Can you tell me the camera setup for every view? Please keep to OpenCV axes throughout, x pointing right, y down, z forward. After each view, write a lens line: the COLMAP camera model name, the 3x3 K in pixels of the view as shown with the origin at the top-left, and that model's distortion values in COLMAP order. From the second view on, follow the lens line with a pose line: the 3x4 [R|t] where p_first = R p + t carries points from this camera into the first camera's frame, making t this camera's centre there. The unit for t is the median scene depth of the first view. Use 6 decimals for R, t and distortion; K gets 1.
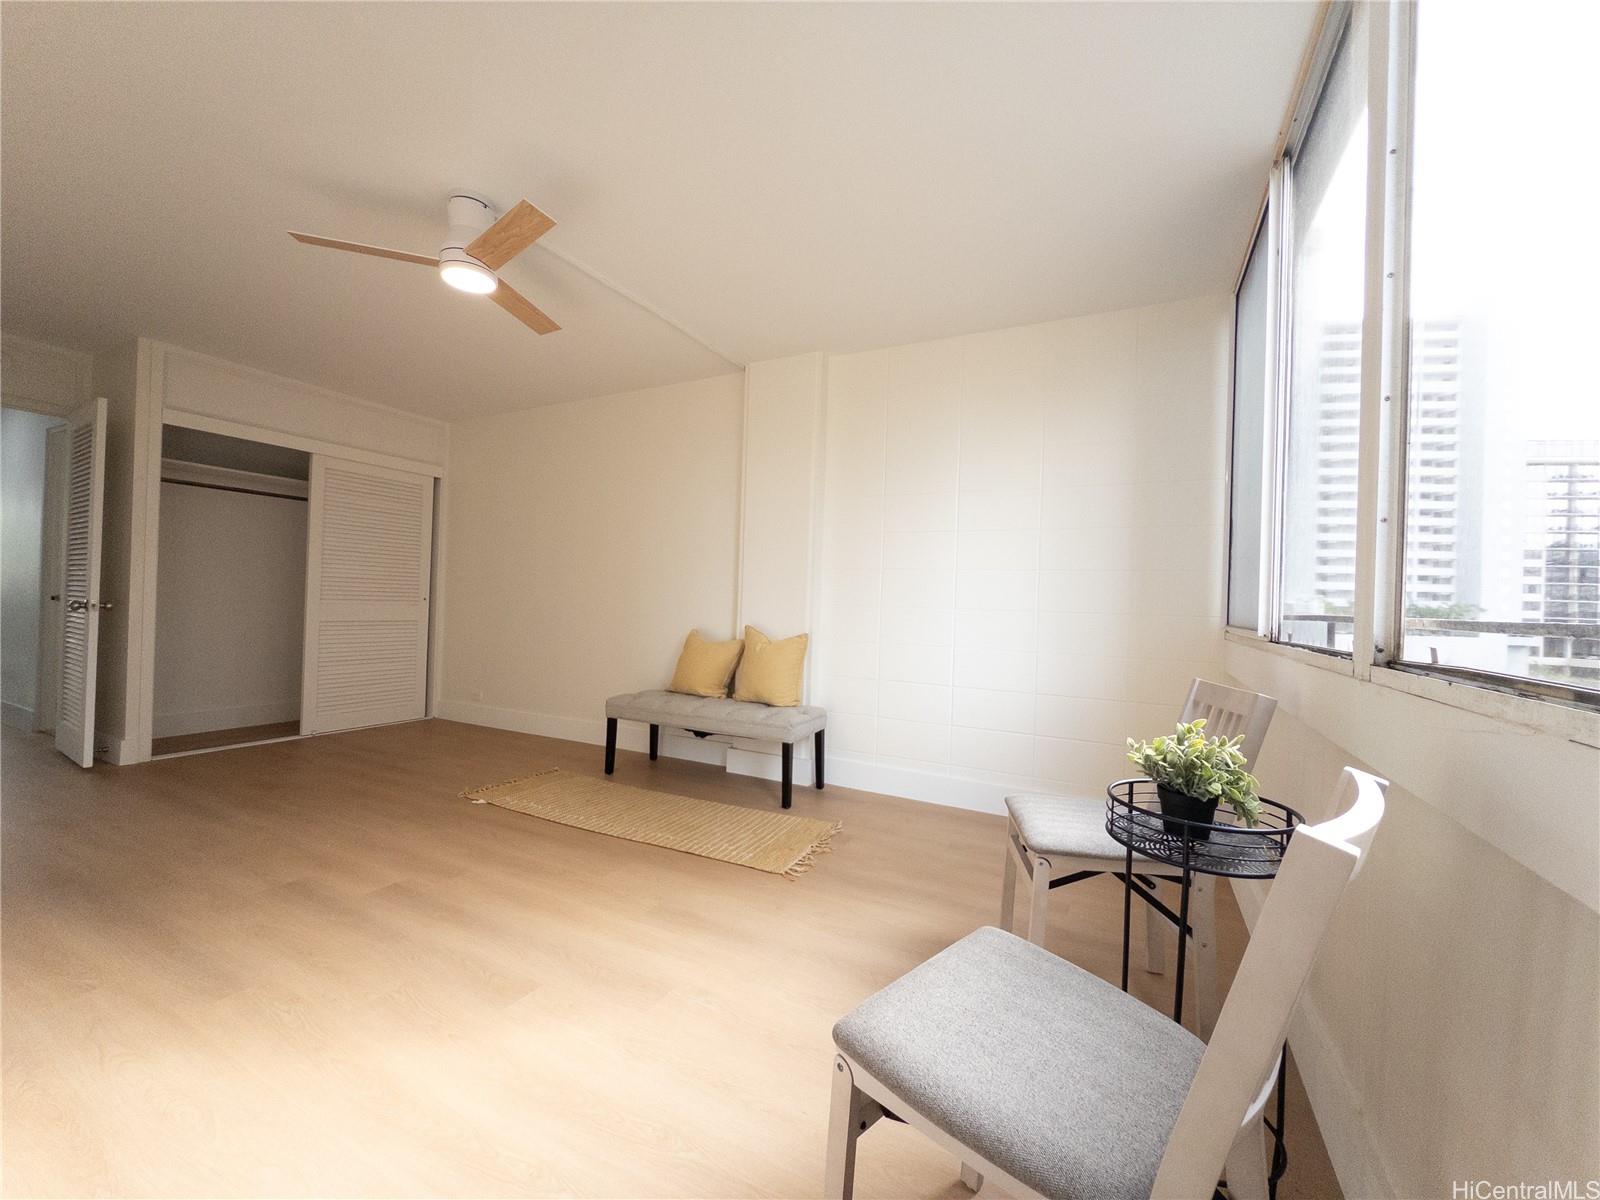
lens RADIAL K [[638.9, 0, 797.1], [0, 638.9, 601.8], [0, 0, 1]] dist [-0.001177, -0.000462]
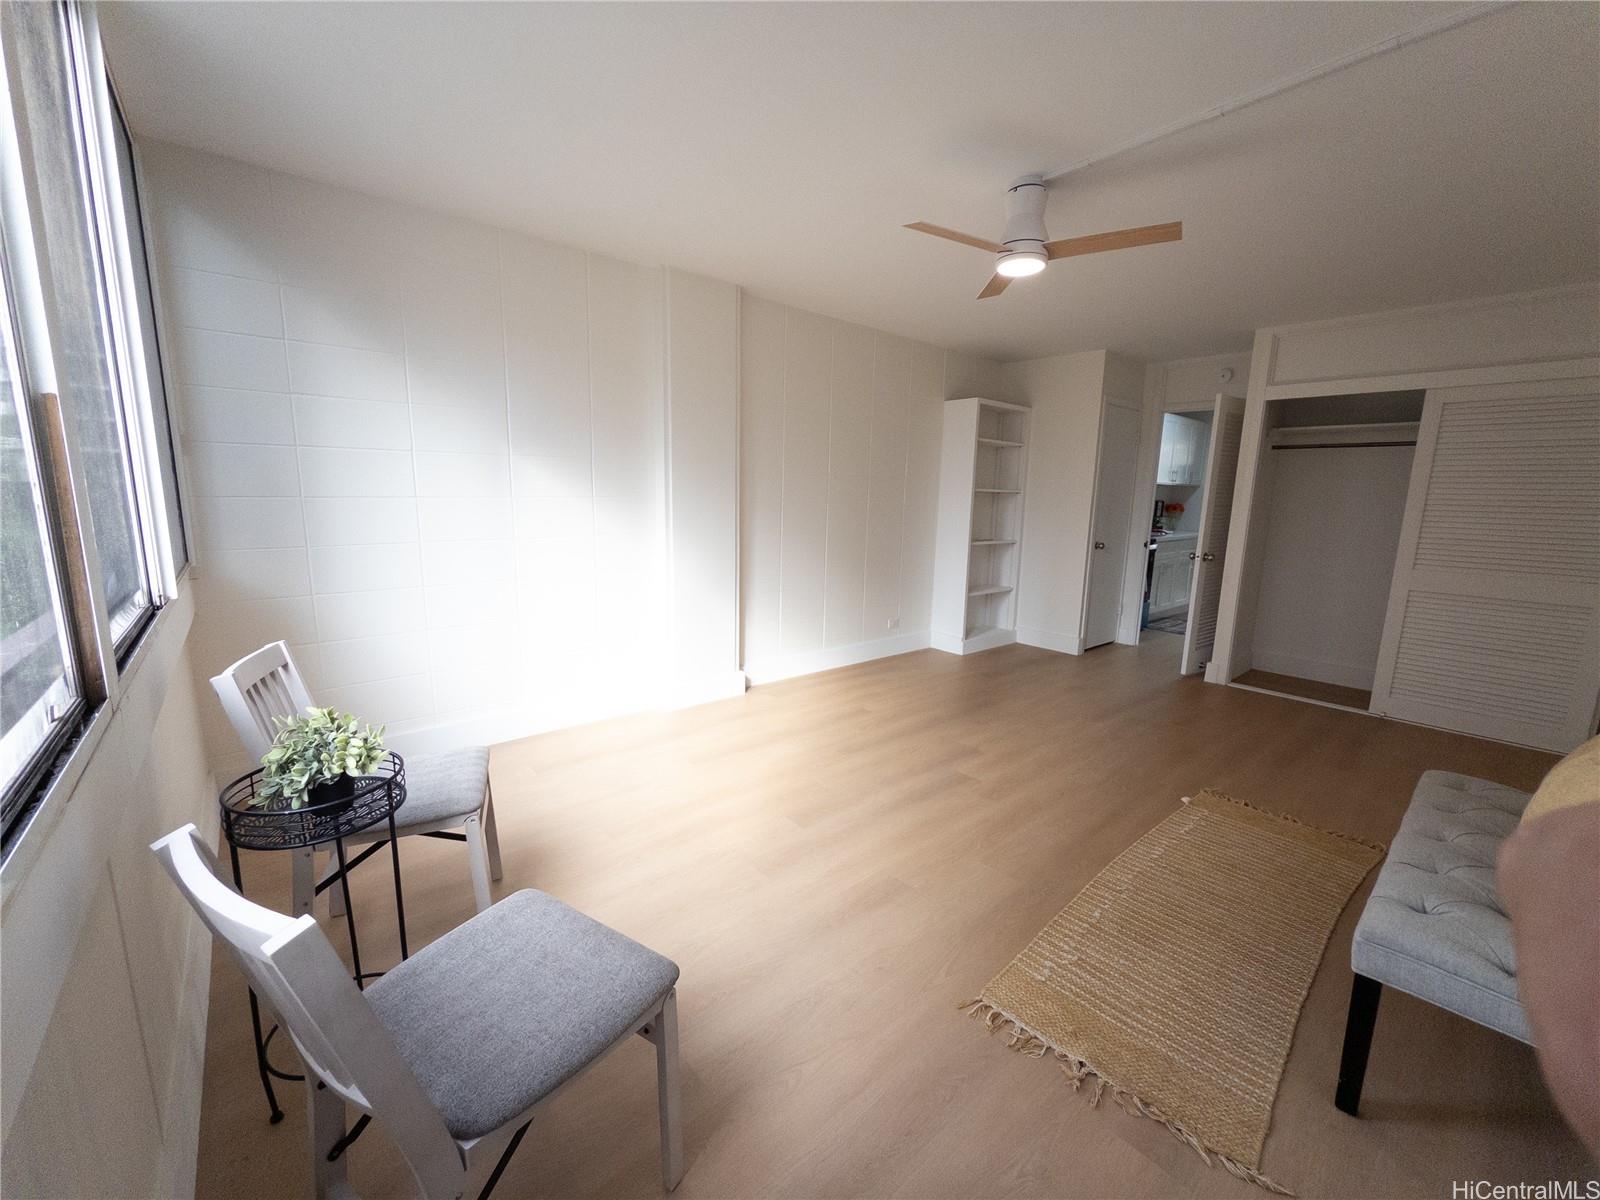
lens RADIAL K [[638.9, 0, 799.4], [0, 638.9, 599.8], [0, 0, 1]] dist [-0.001177, -0.000462]
pose [[-0.361401, 0.117649, -0.924958, 0.537322], [-0.034074, 0.989679, 0.139195, -0.075234], [0.931788, 0.081822, -0.353662, 0.872010]]
